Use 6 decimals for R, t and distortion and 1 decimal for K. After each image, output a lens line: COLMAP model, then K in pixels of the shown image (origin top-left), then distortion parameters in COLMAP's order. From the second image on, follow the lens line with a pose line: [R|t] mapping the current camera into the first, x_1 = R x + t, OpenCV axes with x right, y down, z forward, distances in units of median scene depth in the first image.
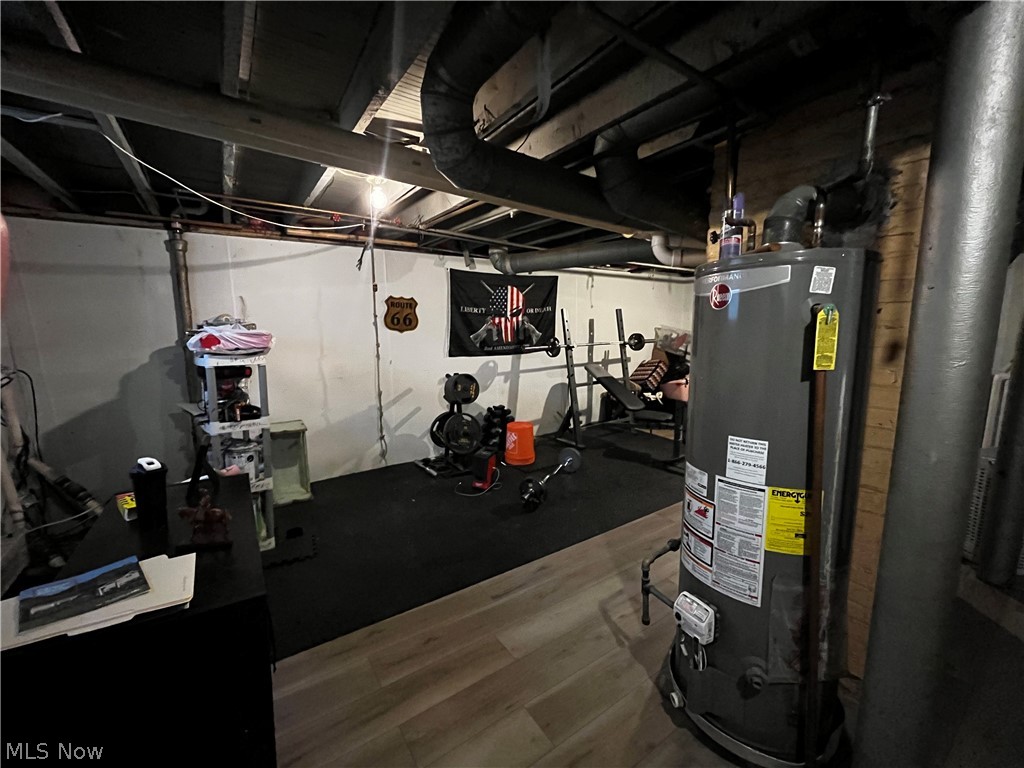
lens RADIAL K [[412.3, 0, 507.6], [0, 412.3, 384.8], [0, 0, 1]] dist [-0.000618, -0.000538]
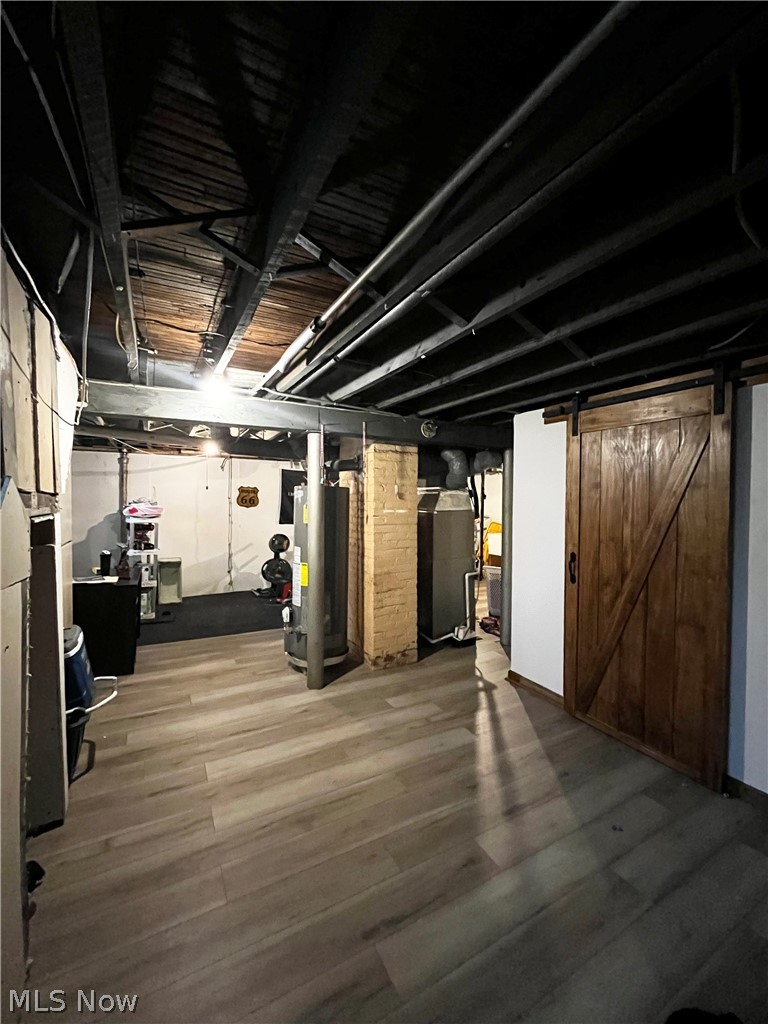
lens RADIAL K [[412.3, 0, 385.1], [0, 412.3, 511.3], [0, 0, 1]] dist [-0.000618, -0.000538]
pose [[0.995374, 0.018824, -0.094217, 0.551023], [-0.029942, 0.992559, -0.118027, 0.077528], [0.091294, 0.120302, 0.988531, -0.701715]]
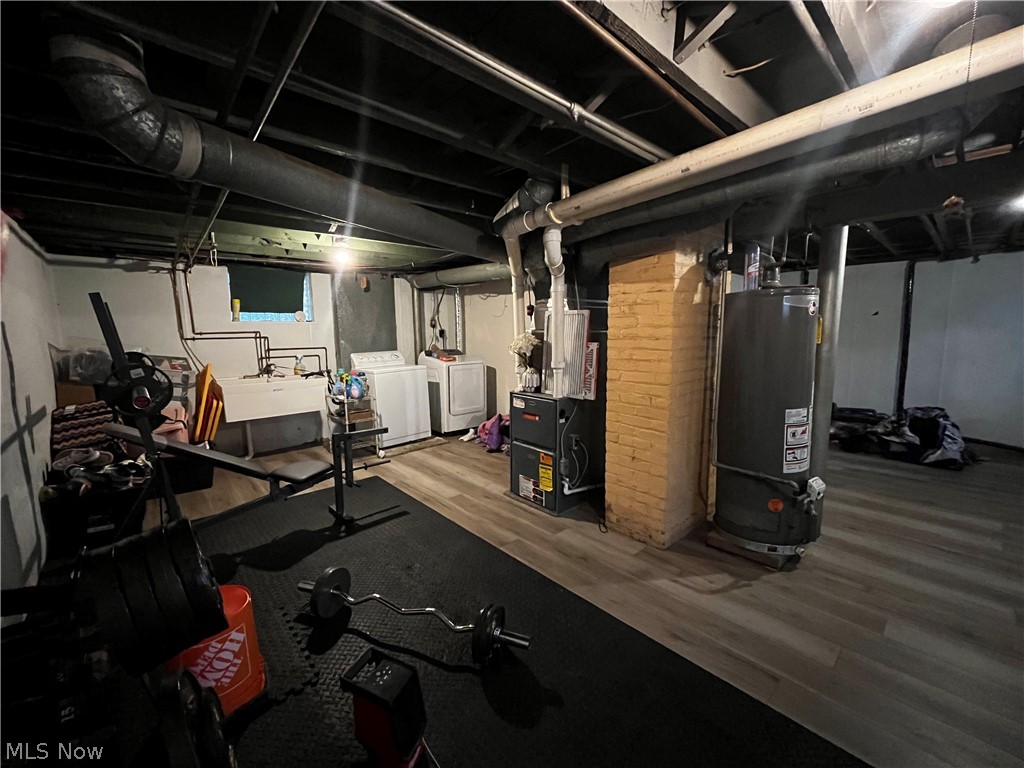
lens RADIAL K [[412.3, 0, 512.7], [0, 412.3, 390.0], [0, 0, 1]] dist [-0.000618, -0.000538]
pose [[-0.121947, -0.120472, 0.985198, -0.412146], [0.155045, 0.978109, 0.138797, -0.114188], [-0.980352, 0.169676, -0.100599, 0.909556]]
